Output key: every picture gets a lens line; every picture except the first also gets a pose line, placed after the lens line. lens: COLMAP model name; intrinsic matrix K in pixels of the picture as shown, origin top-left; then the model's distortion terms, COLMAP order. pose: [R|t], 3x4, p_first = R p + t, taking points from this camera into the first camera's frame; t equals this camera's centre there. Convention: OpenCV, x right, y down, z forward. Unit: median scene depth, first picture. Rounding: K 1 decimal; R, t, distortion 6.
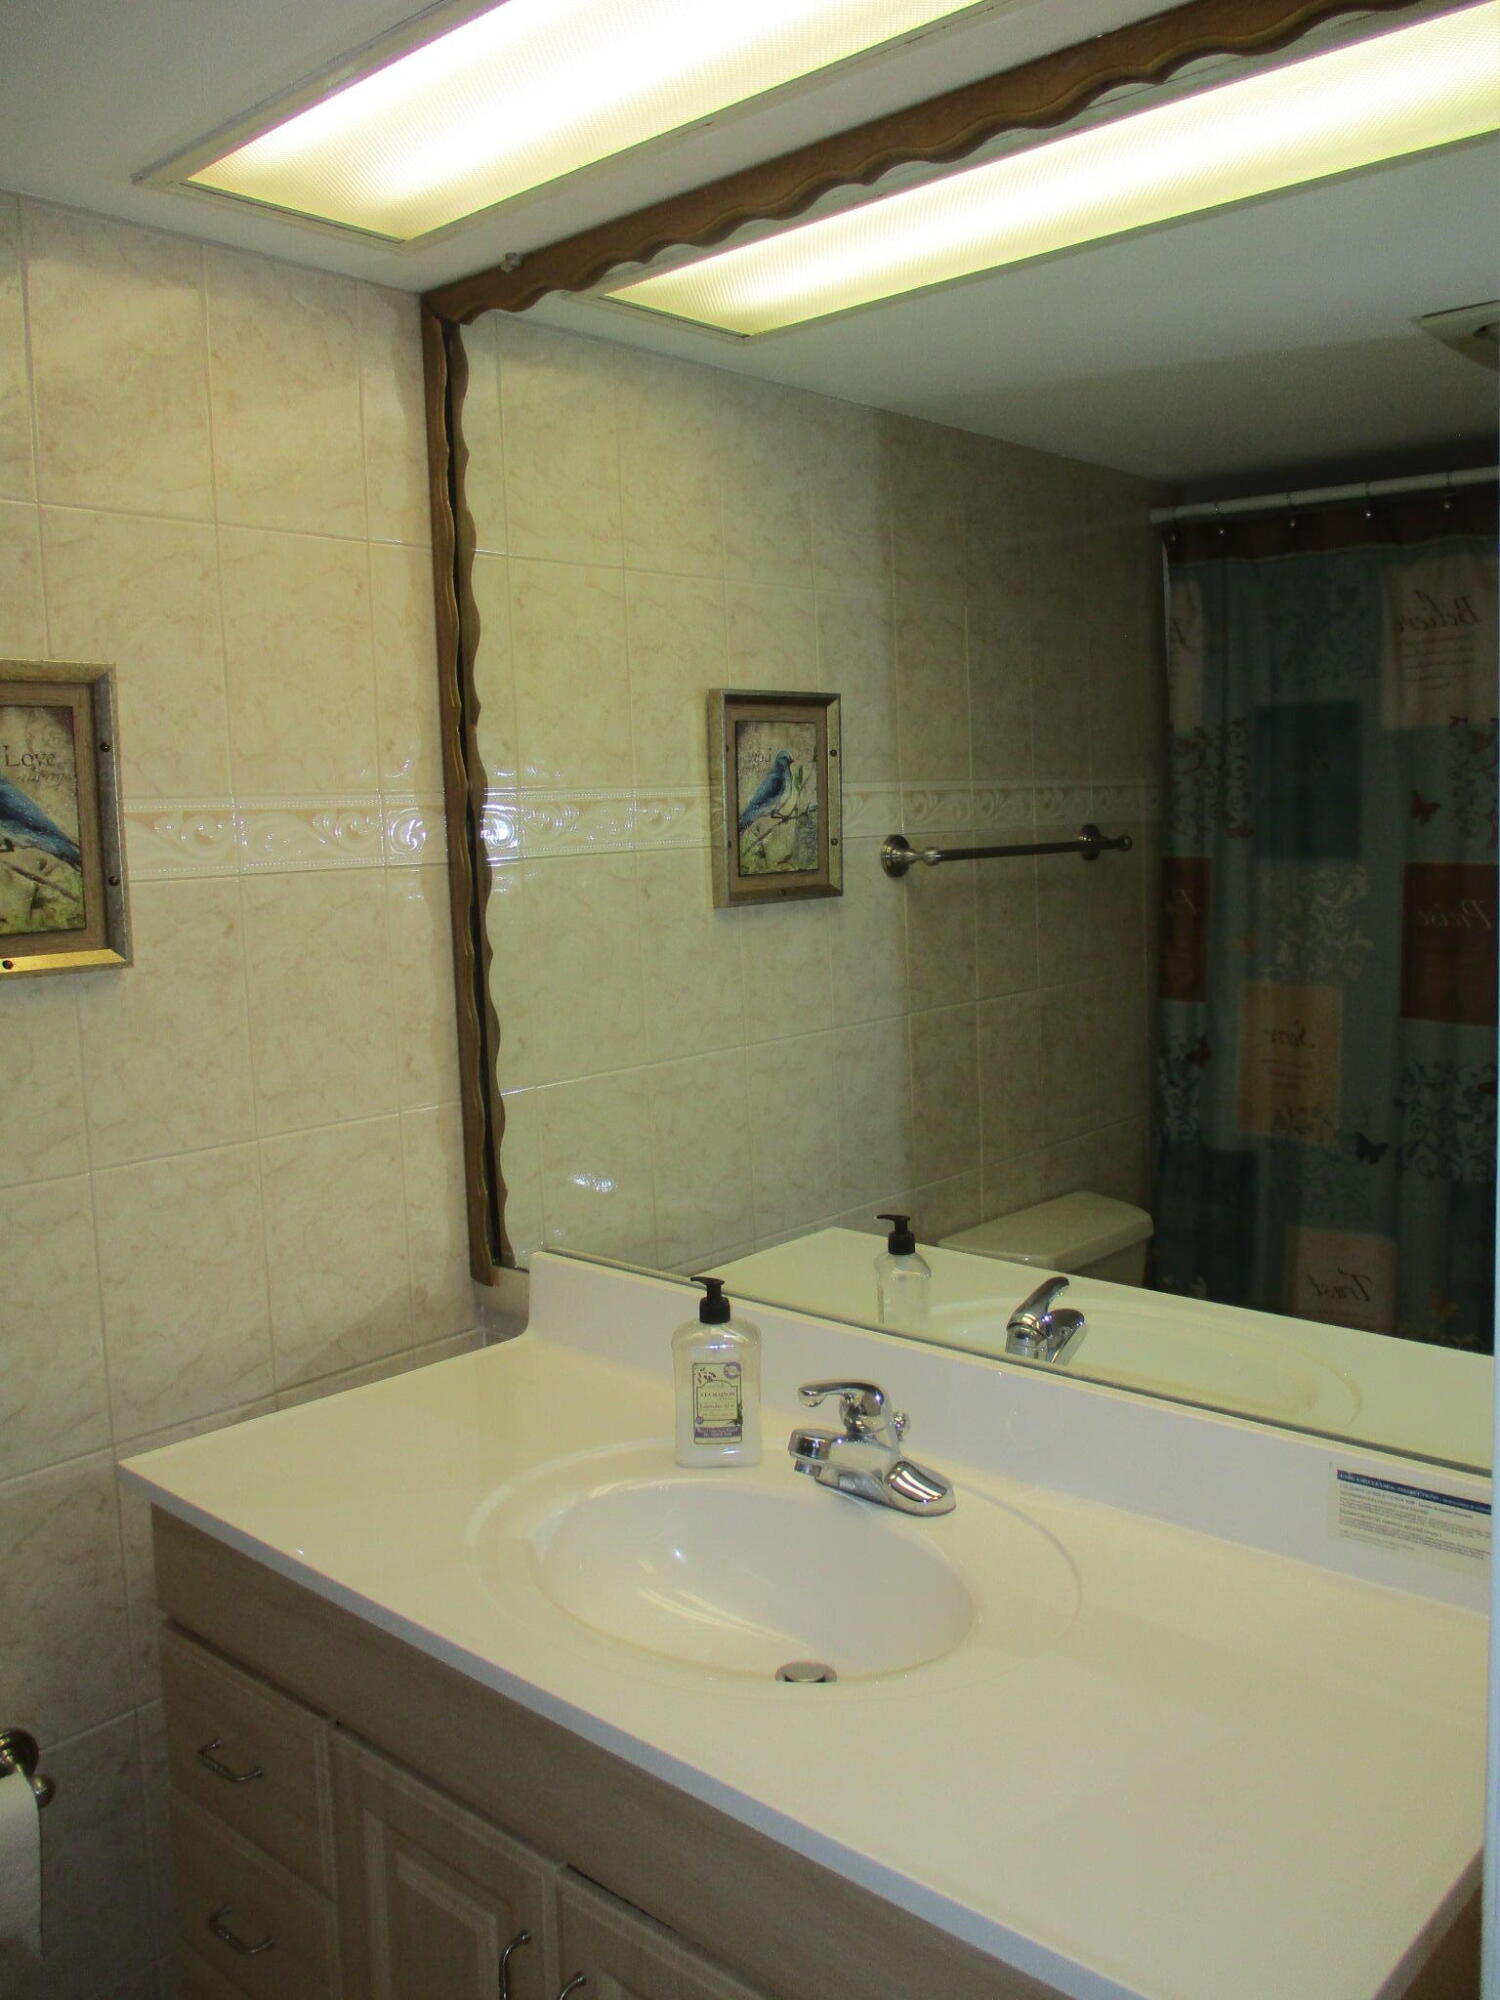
lens RADIAL K [[1651.2, 0, 751.9], [0, 1651.2, 997.3], [0, 0, 1]] dist [-0.039151, 0.015106]
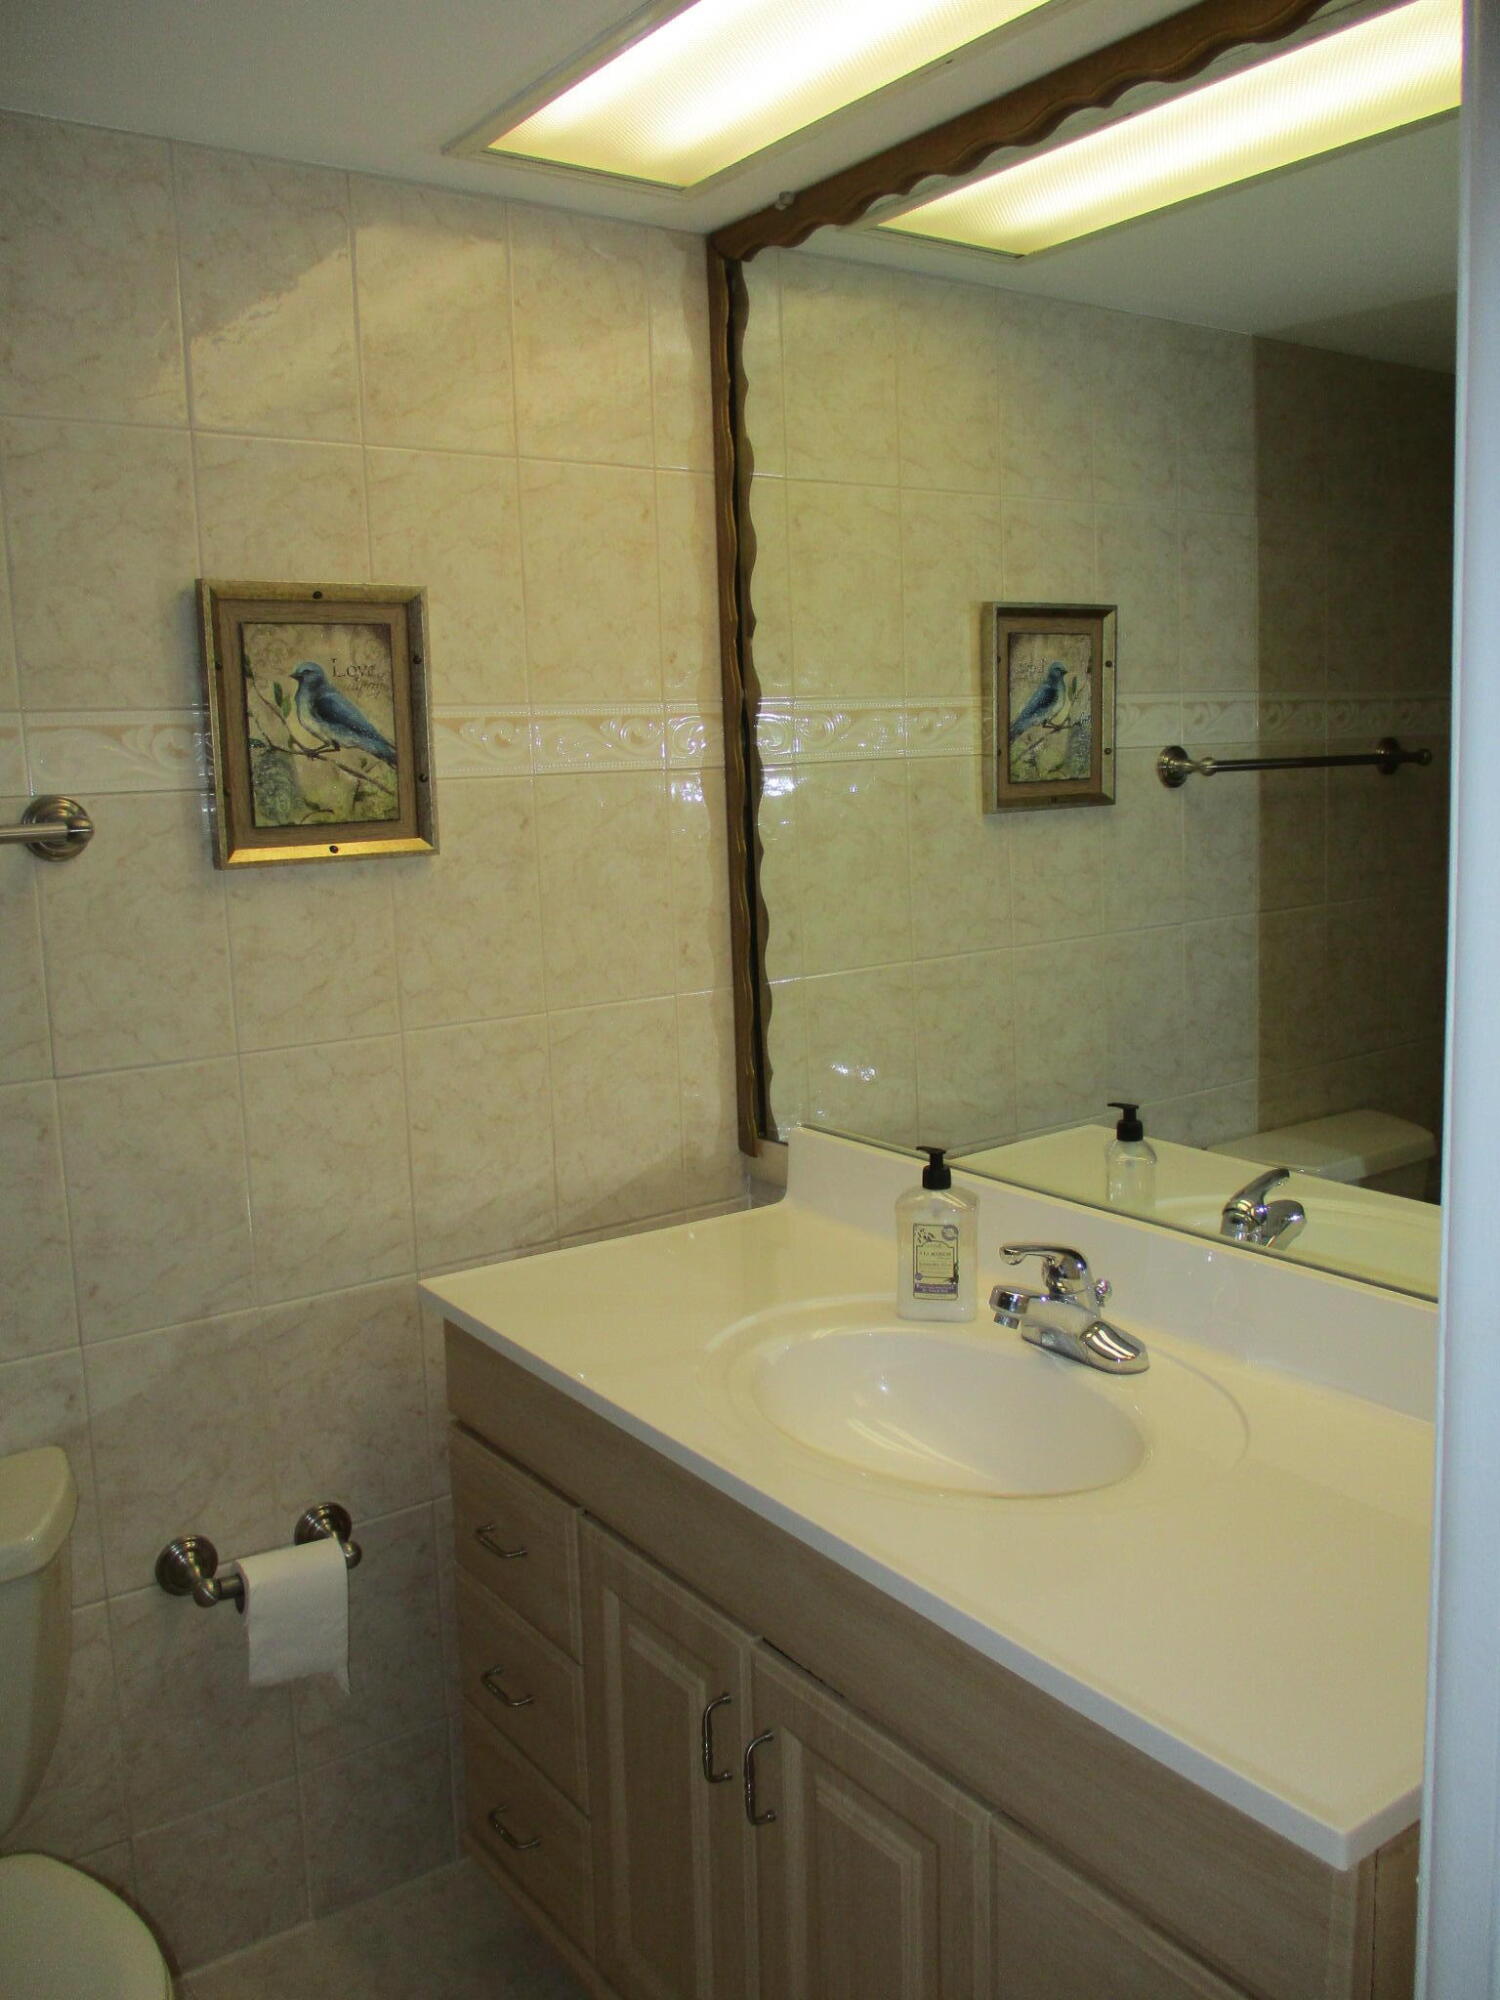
lens RADIAL K [[1651.2, 0, 750.6], [0, 1651.2, 996.6], [0, 0, 1]] dist [-0.039151, 0.015106]
pose [[0.977433, 0.031753, -0.208844, 0.073369], [-0.022375, 0.998639, 0.047115, 0.020785], [0.210056, -0.041379, 0.976813, -0.072639]]
